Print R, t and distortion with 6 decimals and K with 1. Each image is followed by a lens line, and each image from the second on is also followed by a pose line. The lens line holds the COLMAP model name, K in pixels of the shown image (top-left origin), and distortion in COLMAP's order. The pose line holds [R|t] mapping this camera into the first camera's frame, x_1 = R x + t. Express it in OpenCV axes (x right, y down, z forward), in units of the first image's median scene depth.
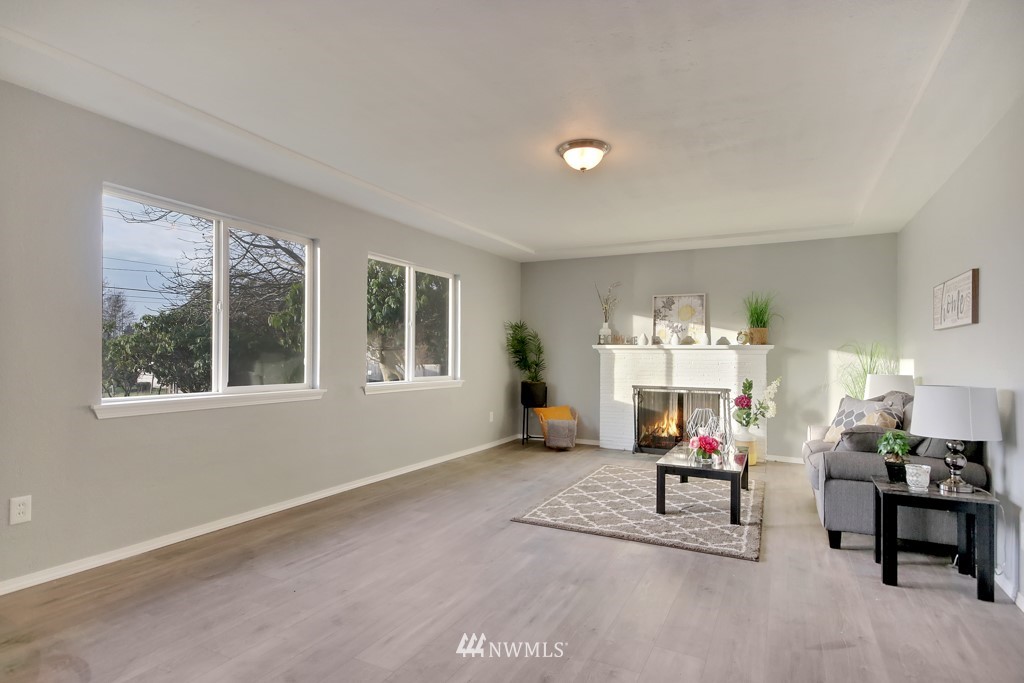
lens RADIAL K [[527.1, 0, 506.7], [0, 527.1, 349.0], [0, 0, 1]] dist [0.010007, -0.004163]
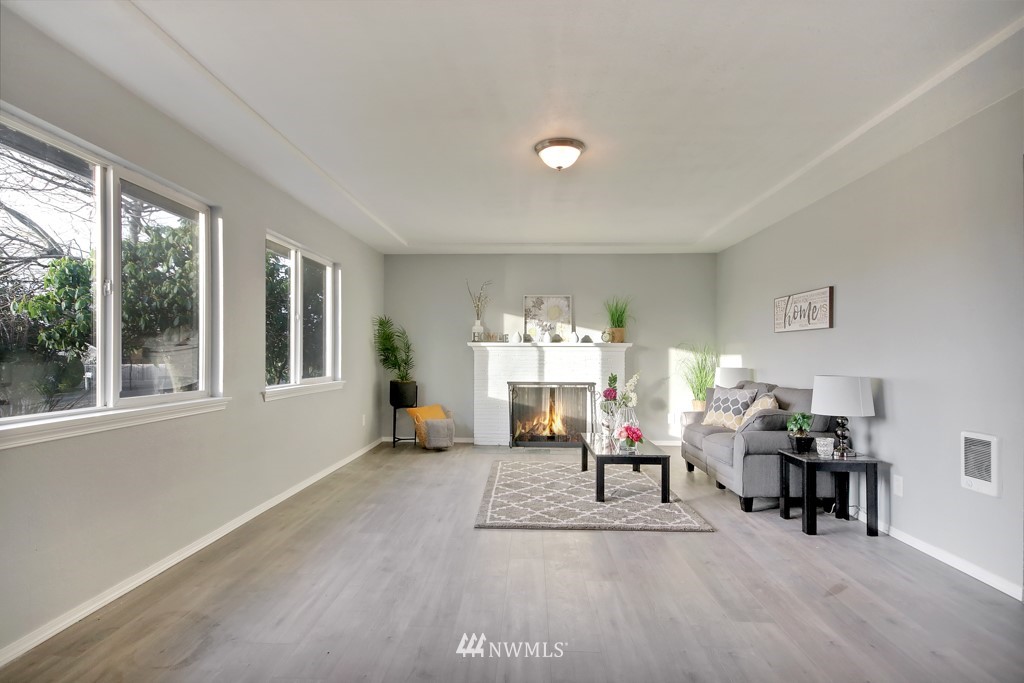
lens RADIAL K [[527.1, 0, 495.8], [0, 527.1, 349.7], [0, 0, 1]] dist [0.010007, -0.004163]
pose [[0.910285, -0.001820, 0.413979, -0.239209], [-0.001342, 0.999972, 0.007347, -0.001251], [-0.413981, -0.007243, 0.910257, 0.084794]]
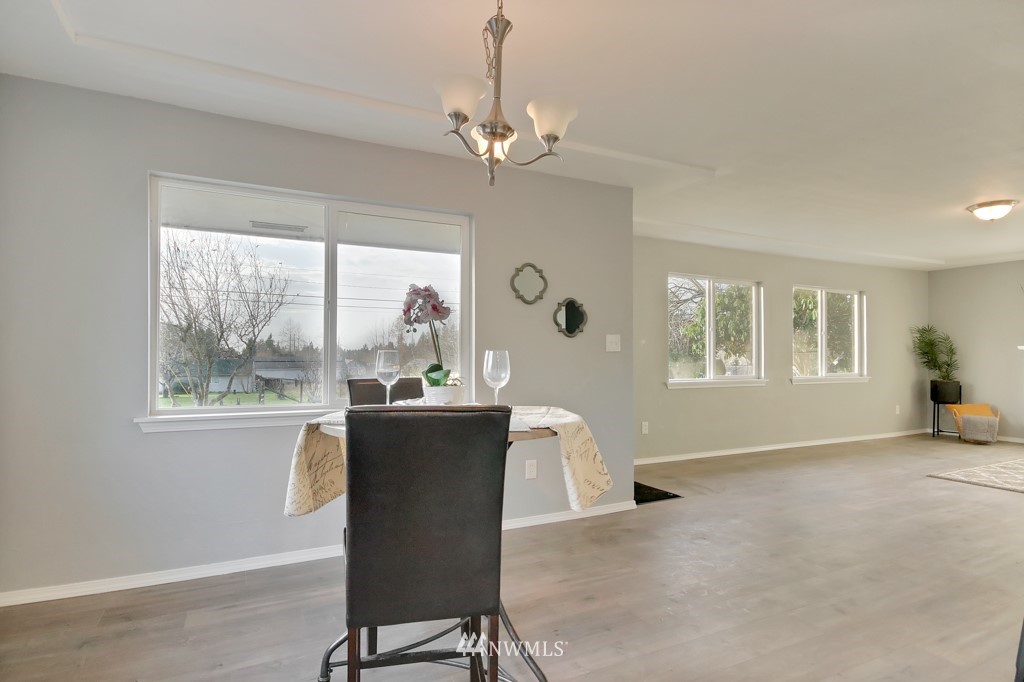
lens RADIAL K [[527.1, 0, 505.3], [0, 527.1, 350.0], [0, 0, 1]] dist [0.010007, -0.004163]
pose [[0.803900, -0.011930, -0.594644, -0.034608], [0.012014, 0.999921, -0.003819, -0.009544], [0.594643, -0.004075, 0.803980, -0.527893]]
